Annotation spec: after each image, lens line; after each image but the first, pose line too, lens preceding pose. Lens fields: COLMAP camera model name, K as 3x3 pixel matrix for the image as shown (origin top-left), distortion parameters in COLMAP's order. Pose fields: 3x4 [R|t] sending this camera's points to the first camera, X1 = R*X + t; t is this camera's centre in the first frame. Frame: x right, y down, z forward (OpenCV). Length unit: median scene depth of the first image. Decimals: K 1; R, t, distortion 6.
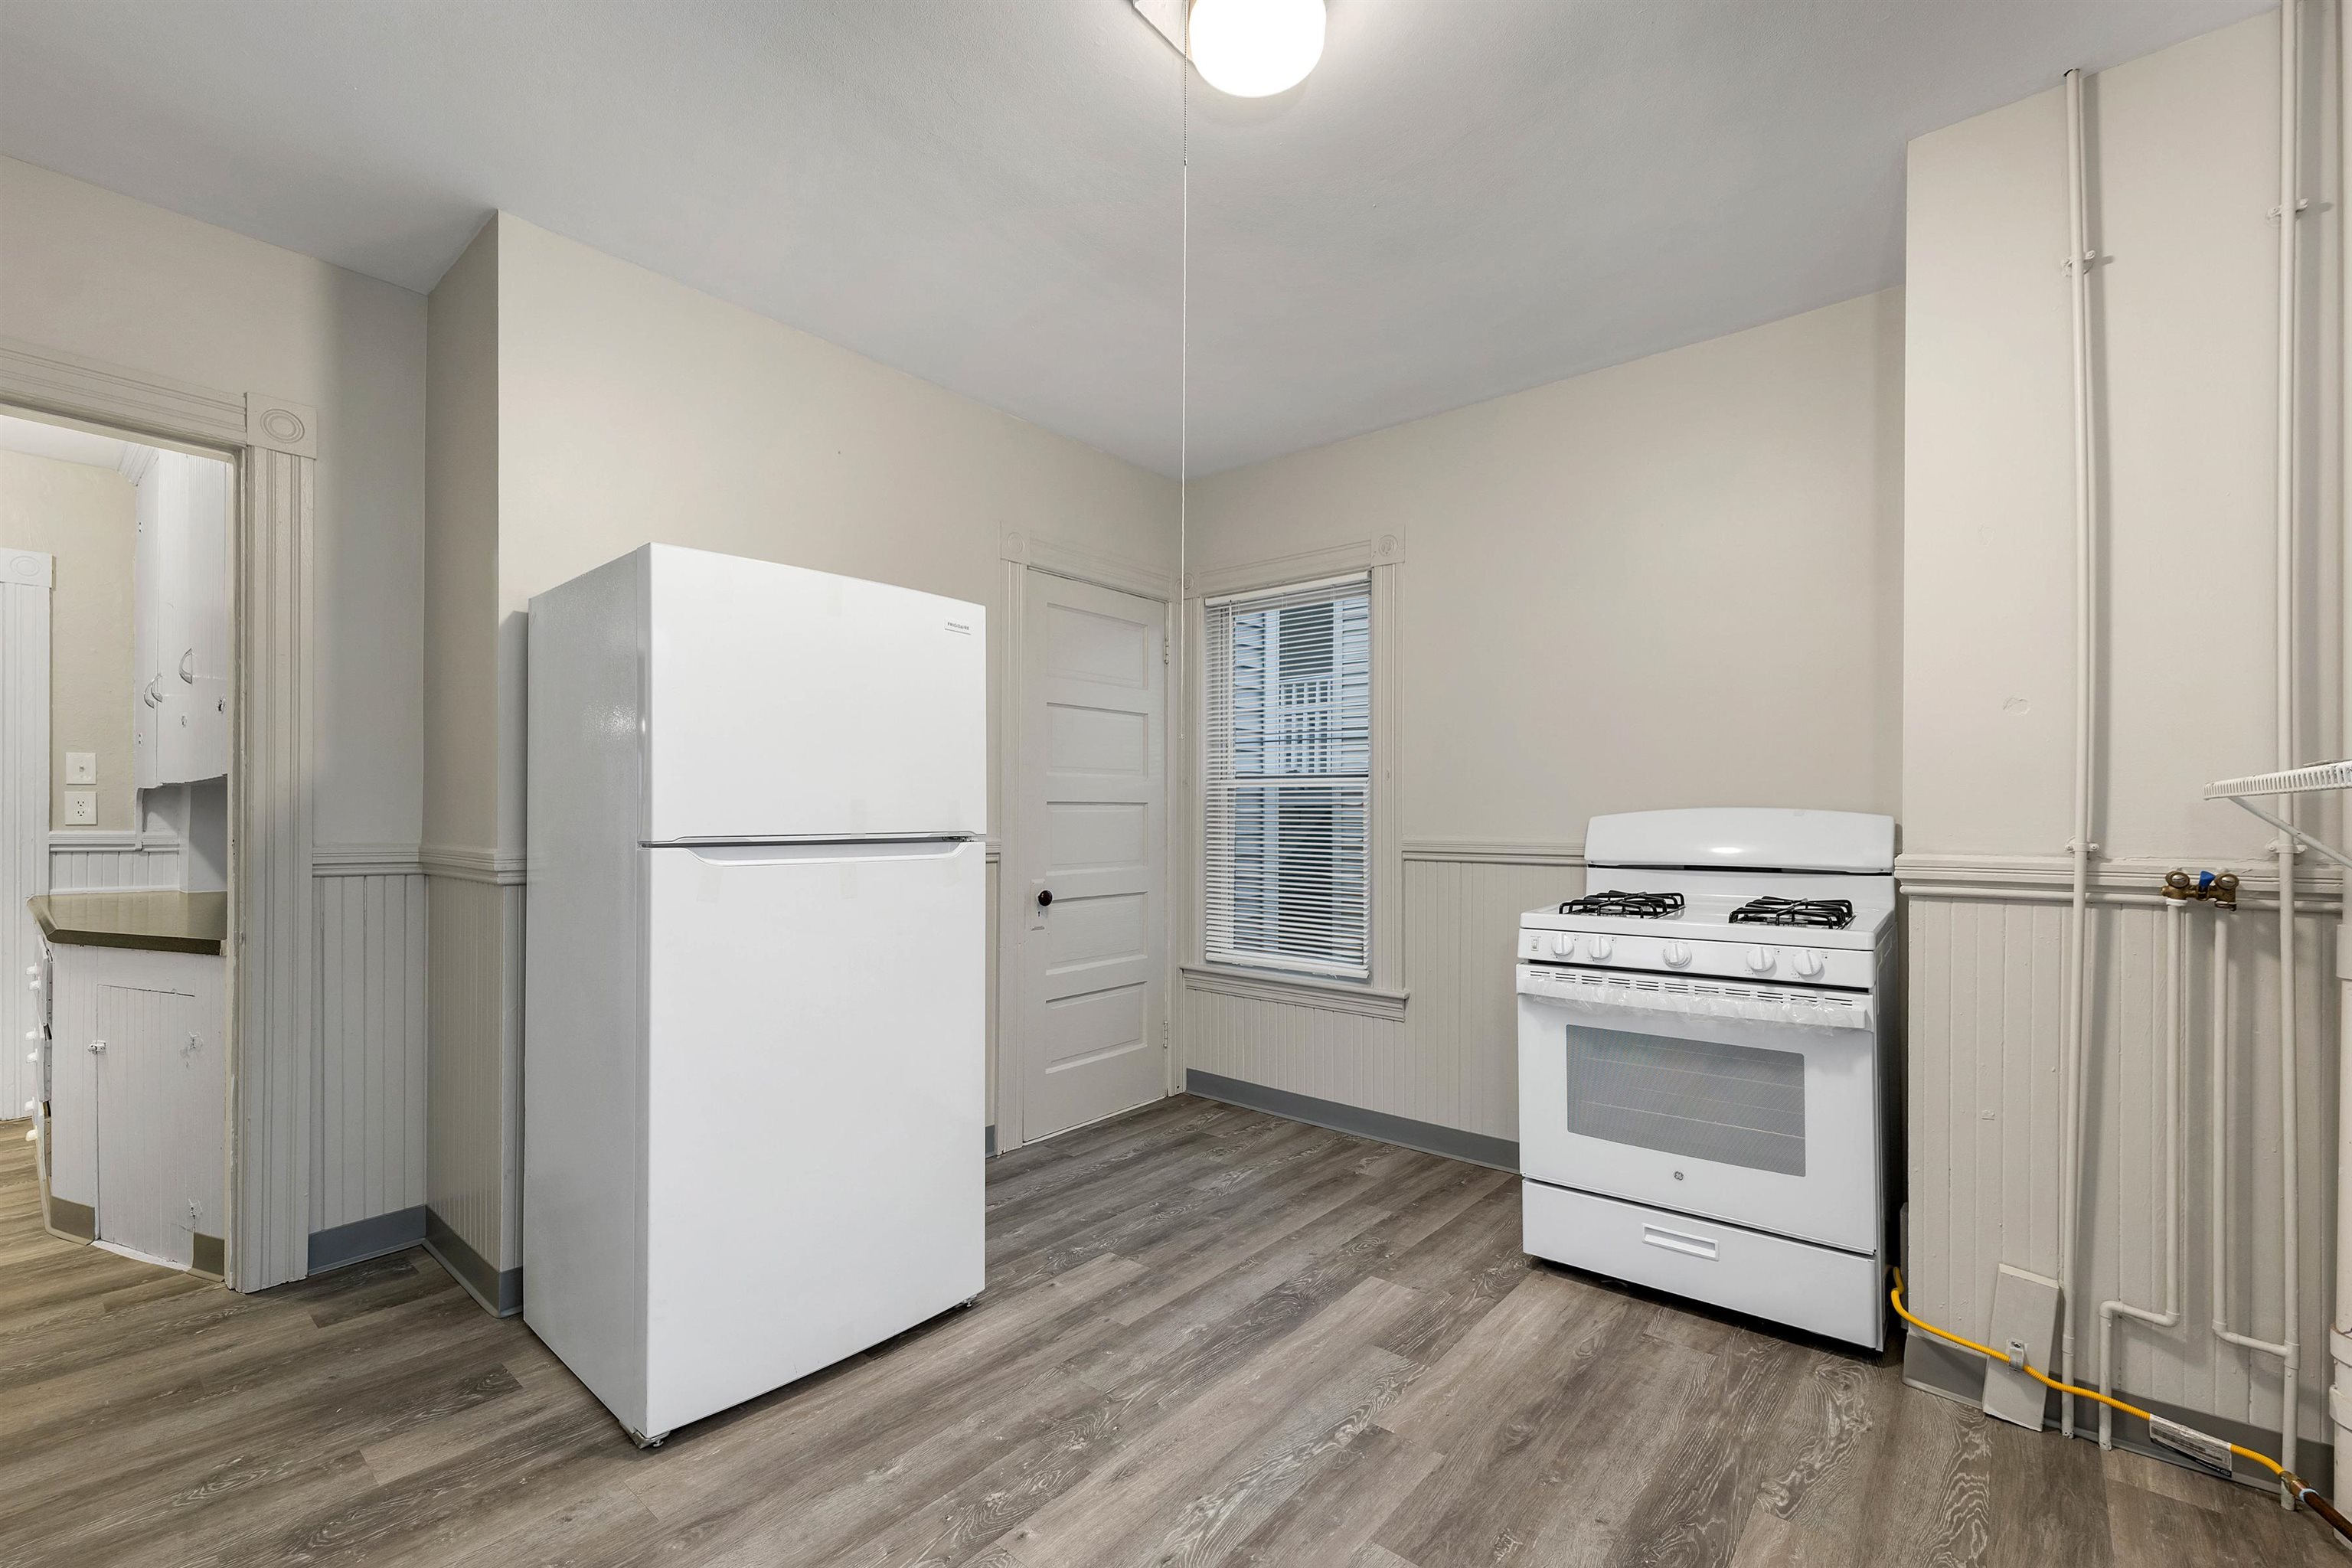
lens RADIAL K [[1042.9, 0, 1179.8], [0, 1042.9, 781.2], [0, 0, 1]] dist [0.015696, -0.000313]
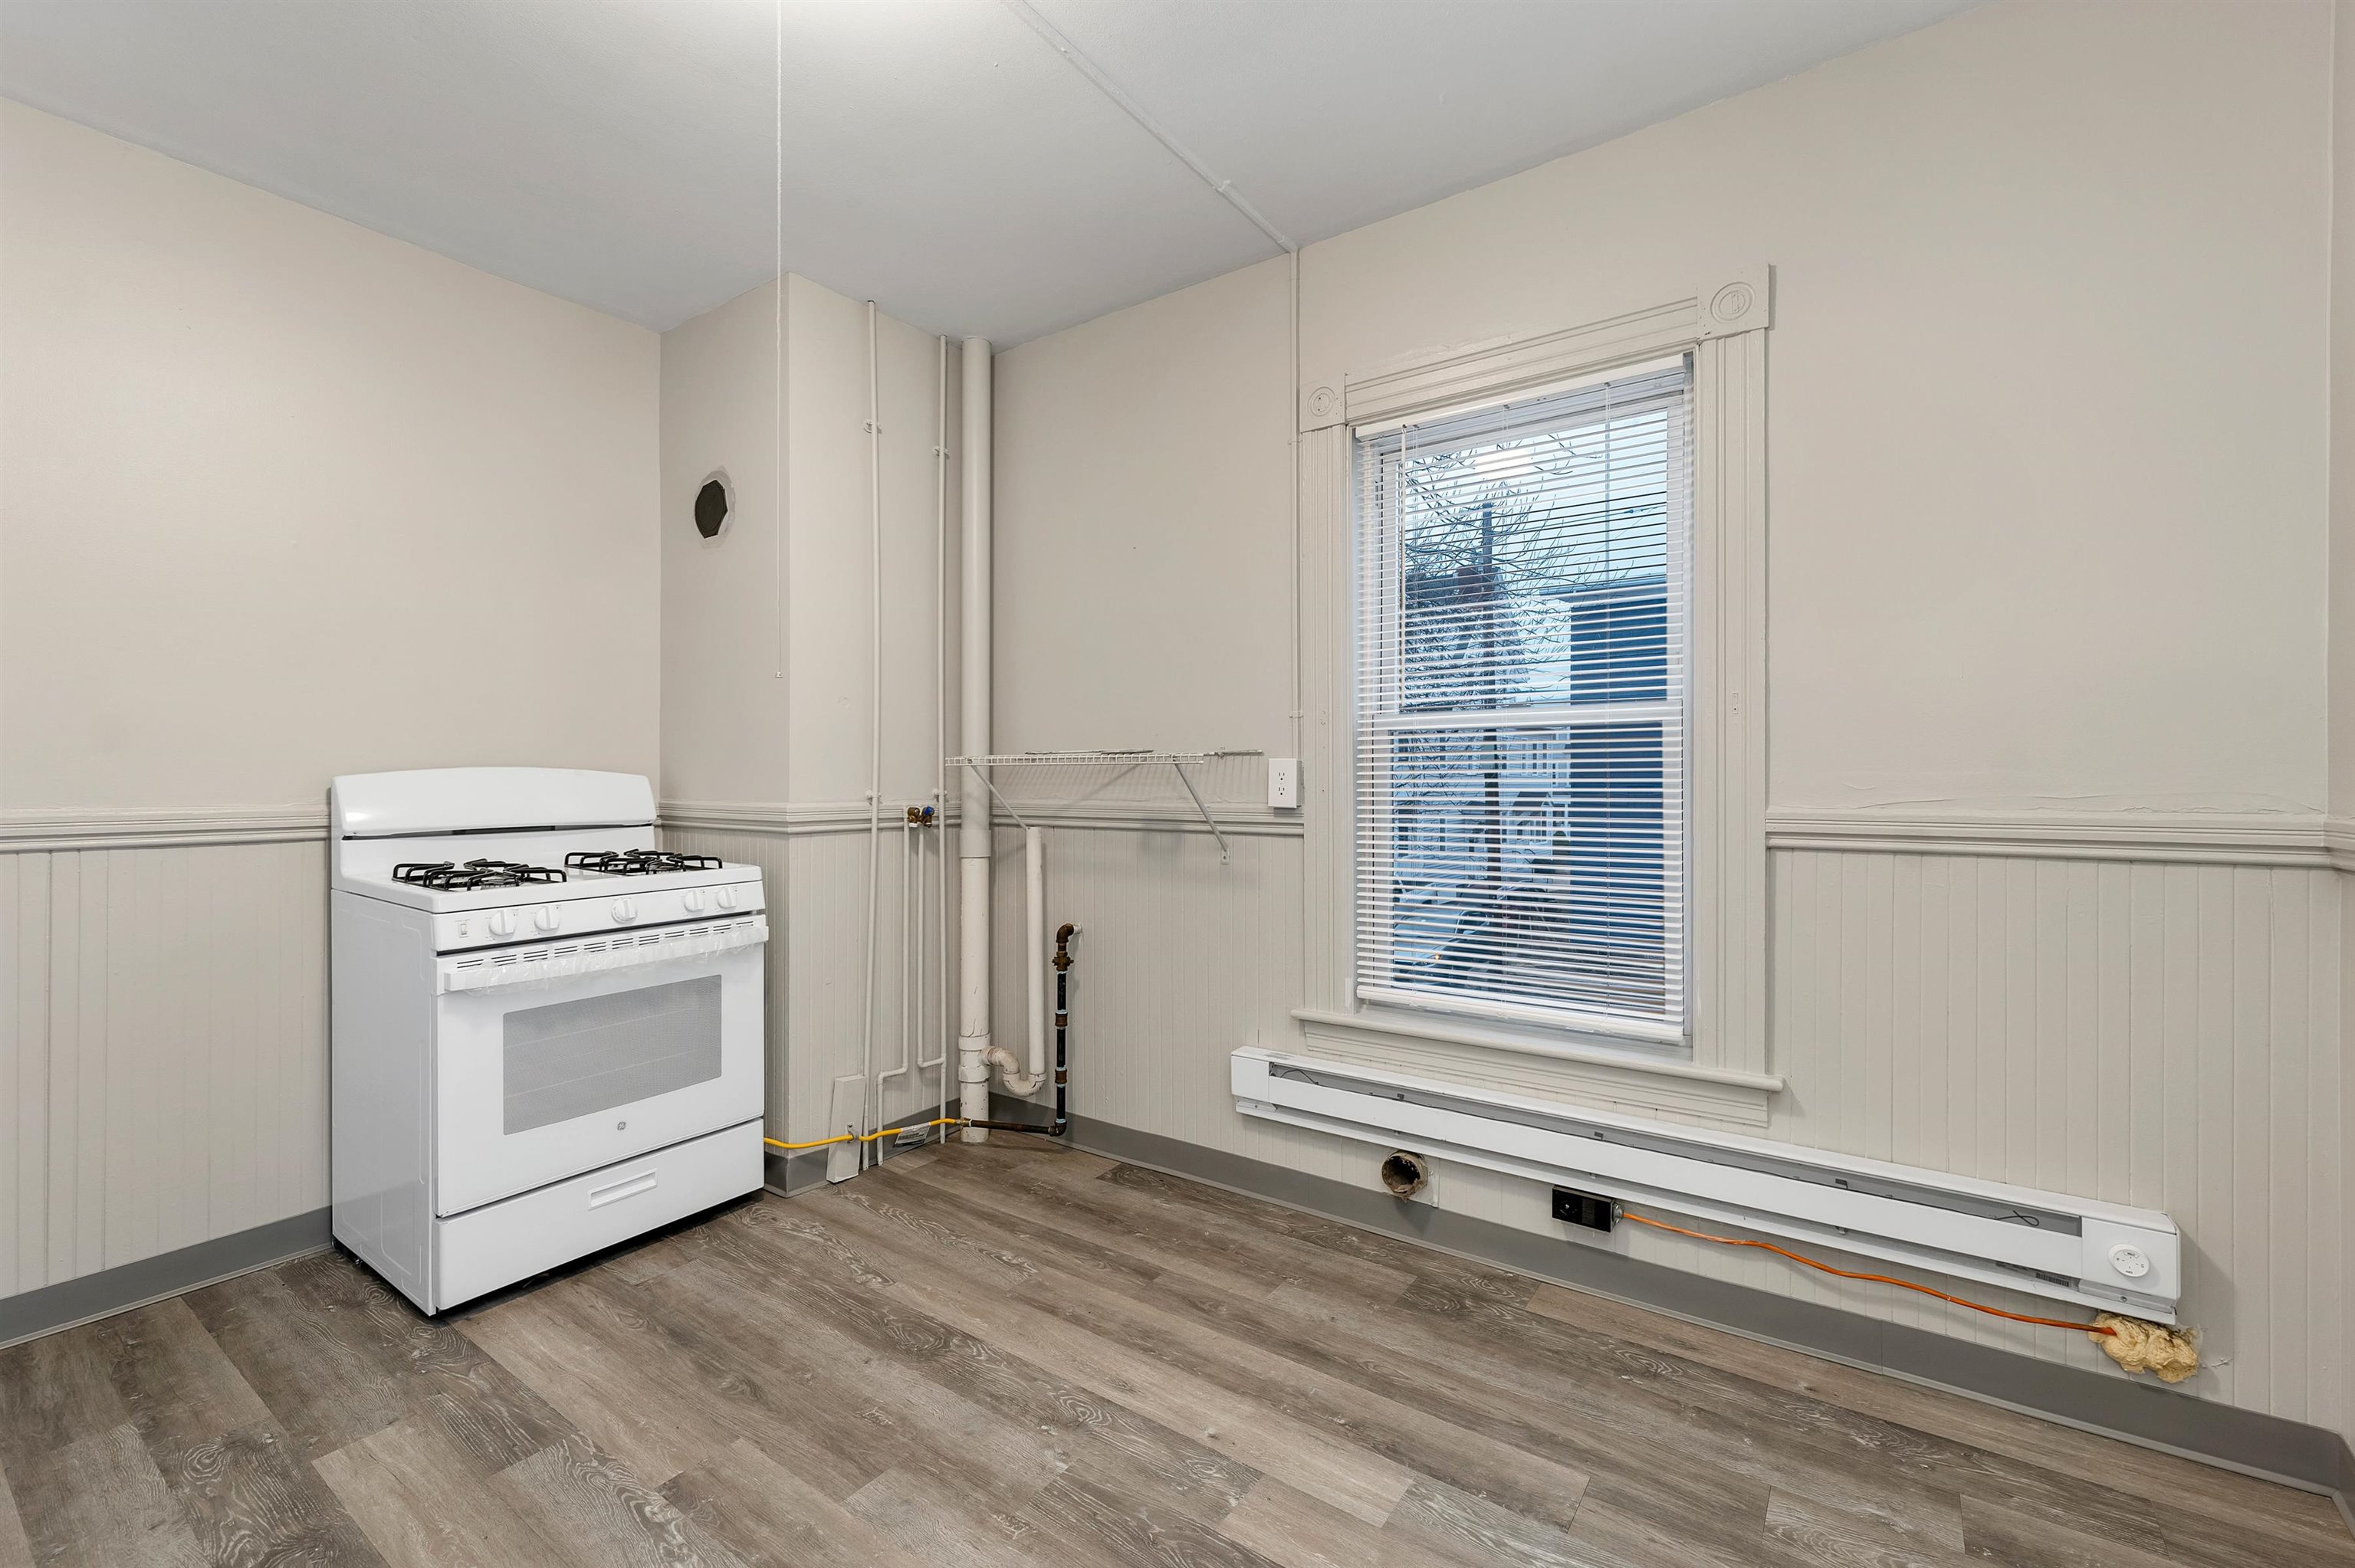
lens RADIAL K [[1044.1, 0, 1181.3], [0, 1044.1, 781.2], [0, 0, 1]] dist [0.015696, -0.000313]
pose [[-0.127554, -0.000784, 0.991831, -0.646762], [-0.031230, 0.999507, -0.003226, 0.028516], [-0.991340, -0.031386, -0.127516, 0.639104]]
